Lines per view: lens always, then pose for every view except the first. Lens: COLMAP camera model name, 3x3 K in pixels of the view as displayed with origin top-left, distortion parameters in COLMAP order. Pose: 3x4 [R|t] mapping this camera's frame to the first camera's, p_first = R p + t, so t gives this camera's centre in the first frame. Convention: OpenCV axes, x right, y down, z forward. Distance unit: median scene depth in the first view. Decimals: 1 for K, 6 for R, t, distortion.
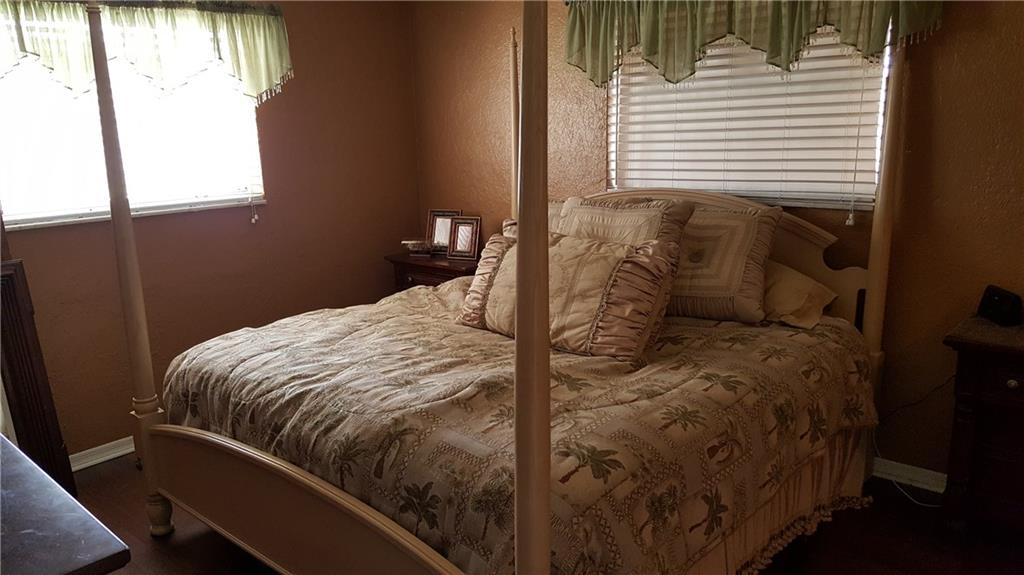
lens RADIAL K [[764.0, 0, 507.6], [0, 764.0, 290.9], [0, 0, 1]] dist [0.044374, -0.036430]
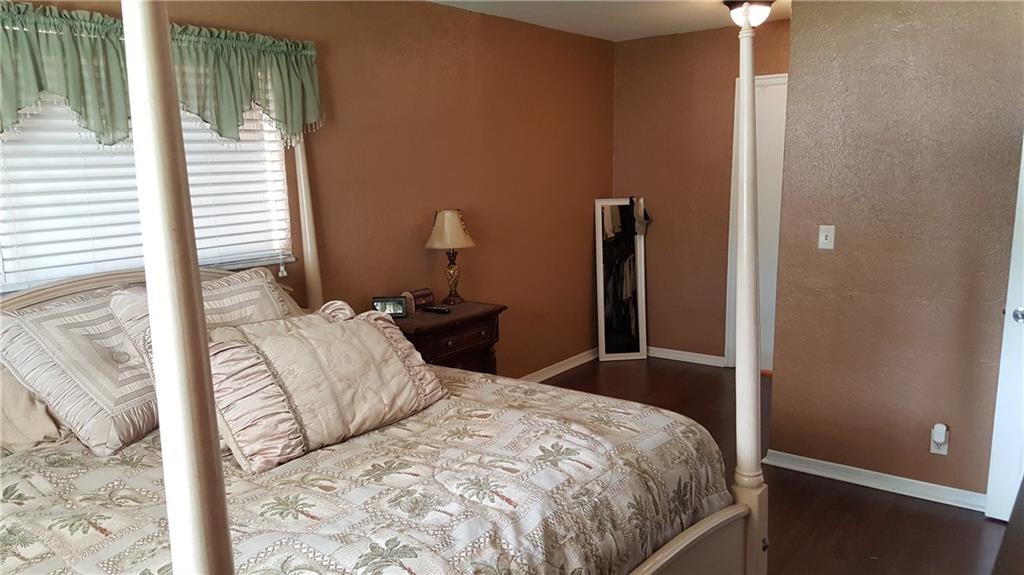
lens RADIAL K [[764.0, 0, 494.2], [0, 764.0, 285.9], [0, 0, 1]] dist [0.044374, -0.036430]
pose [[-0.075838, -0.128573, 0.988796, -0.832433], [0.249613, 0.957629, 0.143665, -0.183422], [-0.965371, 0.257712, -0.040531, 0.874480]]
